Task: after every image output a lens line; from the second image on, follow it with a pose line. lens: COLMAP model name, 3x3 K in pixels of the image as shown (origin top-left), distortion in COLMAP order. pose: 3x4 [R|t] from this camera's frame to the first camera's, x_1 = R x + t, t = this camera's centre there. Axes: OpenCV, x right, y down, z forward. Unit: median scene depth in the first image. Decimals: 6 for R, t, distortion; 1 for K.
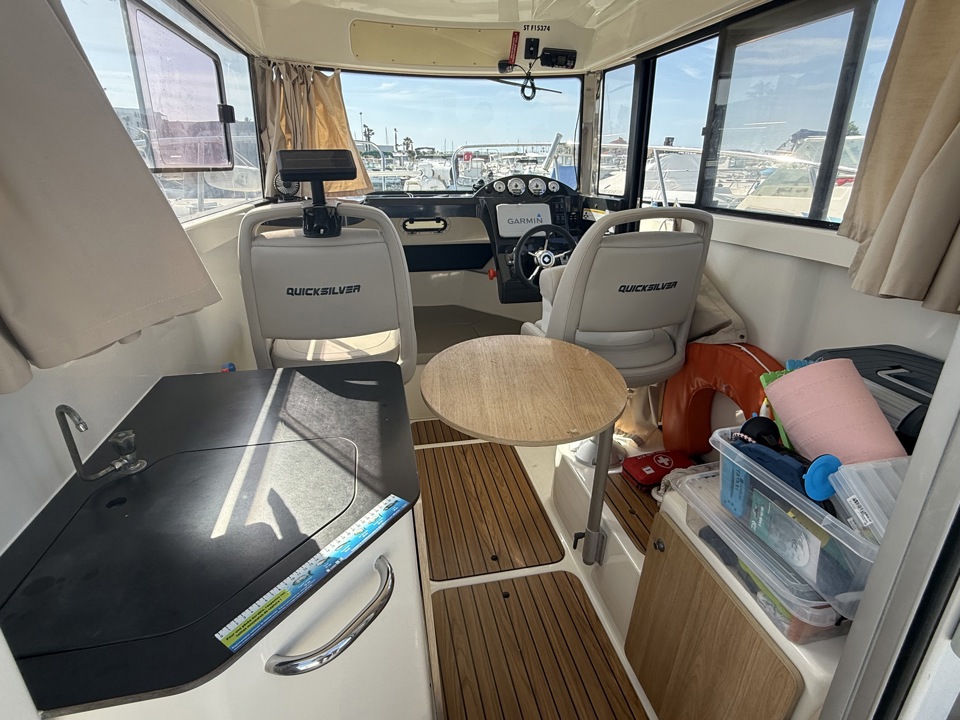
lens RADIAL K [[476.1, 0, 474.1], [0, 476.1, 361.3], [0, 0, 1]] dist [-0.001494, 0.000391]
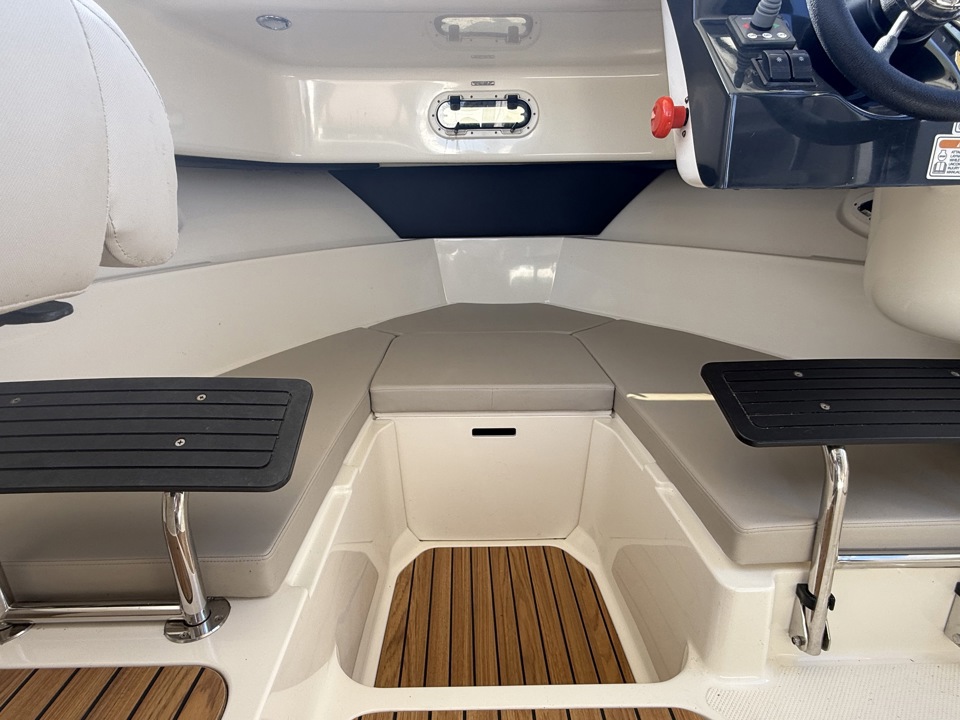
lens RADIAL K [[512.2, 0, 475.3], [0, 512.2, 359.1], [0, 0, 1]] dist [-0.003168, 0.000246]
pose [[0.983429, 0.041103, -0.176573, -0.017152], [-0.058490, 0.993812, -0.094425, 0.002356], [0.171599, 0.103188, 0.979748, 0.740425]]
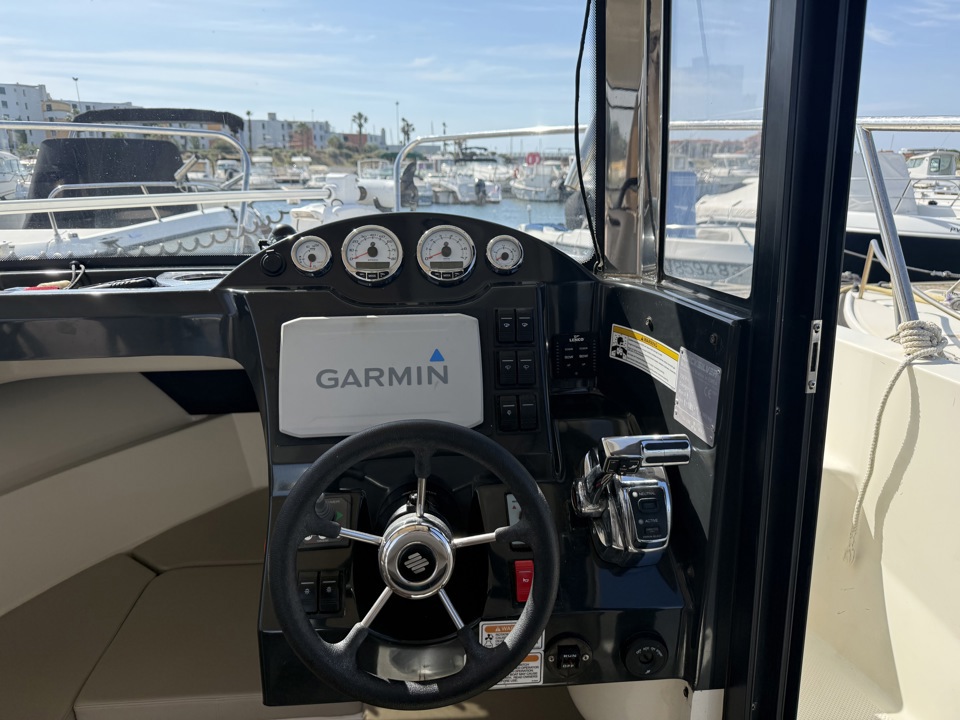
lens RADIAL K [[677.0, 0, 465.7], [0, 677.0, 364.2], [0, 0, 1]] dist [0.045755, -0.145758]
pose [[0.989850, 0.019830, -0.140726, 0.220166], [-0.035706, 0.993155, -0.111211, -0.271728], [0.137557, 0.115107, 0.983783, 0.643445]]
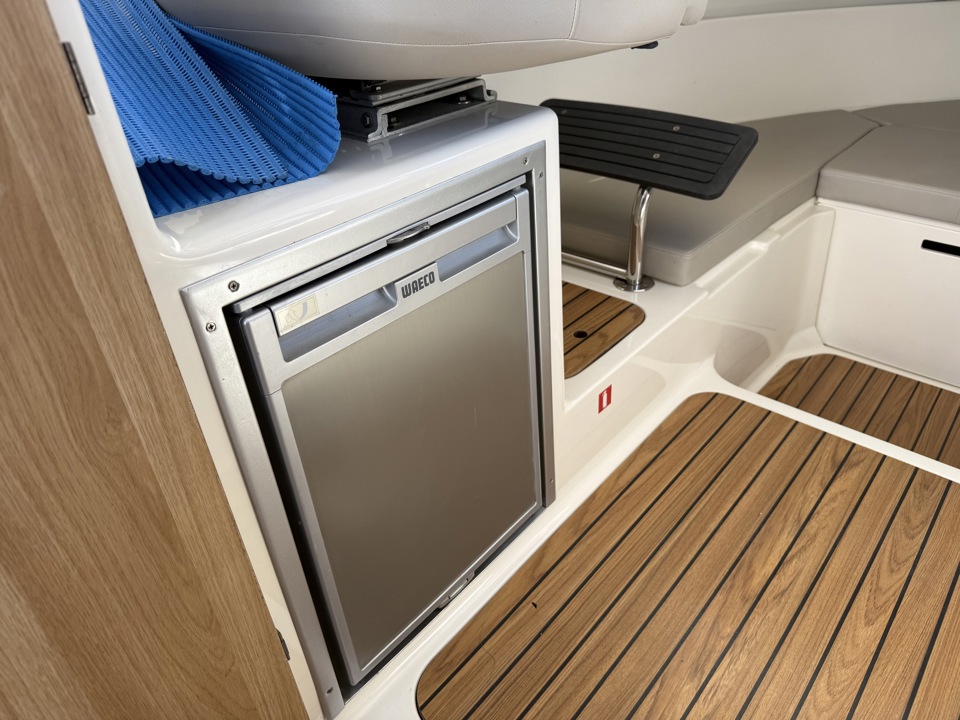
lens RADIAL K [[675.6, 0, 480.0], [0, 675.6, 360.0], [0, 0, 1]] dist [0.071762, -0.136776]
pose [[0.604702, 0.406975, -0.684621, 0.128108], [-0.275575, 0.913408, 0.299572, 0.055876], [0.747257, 0.007513, 0.664492, 0.528201]]
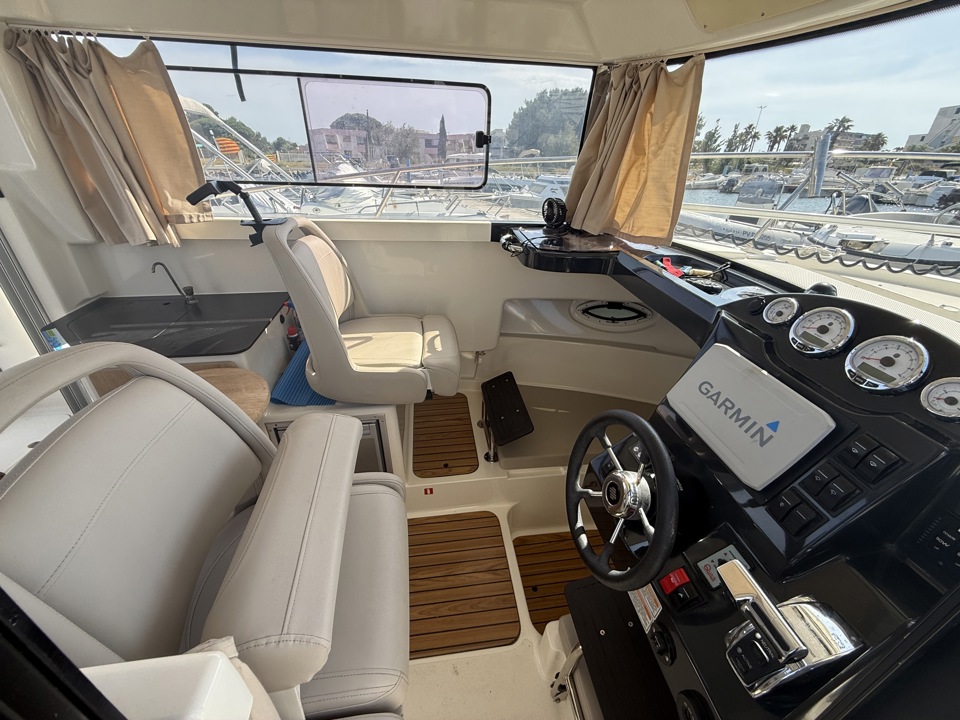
lens RADIAL K [[381.4, 0, 475.9], [0, 381.4, 360.5], [0, 0, 1]] dist [-0.001950, 0.000106]
pose [[-0.068438, 0.501508, -0.862442, 0.380913], [-0.410751, 0.773637, 0.482463, -0.406485], [0.909176, 0.387267, 0.153049, 0.785400]]
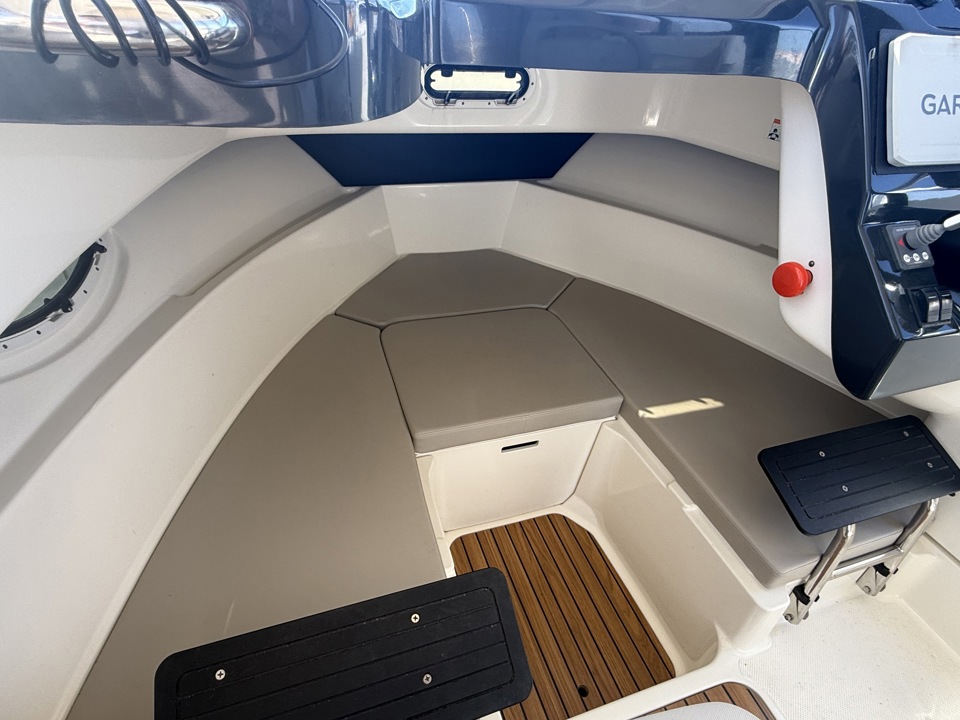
lens RADIAL K [[512.2, 0, 475.3], [0, 512.2, 359.1], [0, 0, 1]] dist [-0.003168, 0.000246]
pose [[0.990358, -0.019326, 0.137177, -0.235885], [-0.013567, 0.971931, 0.234876, -0.225039], [-0.137866, -0.234472, 0.962297, 0.744185]]
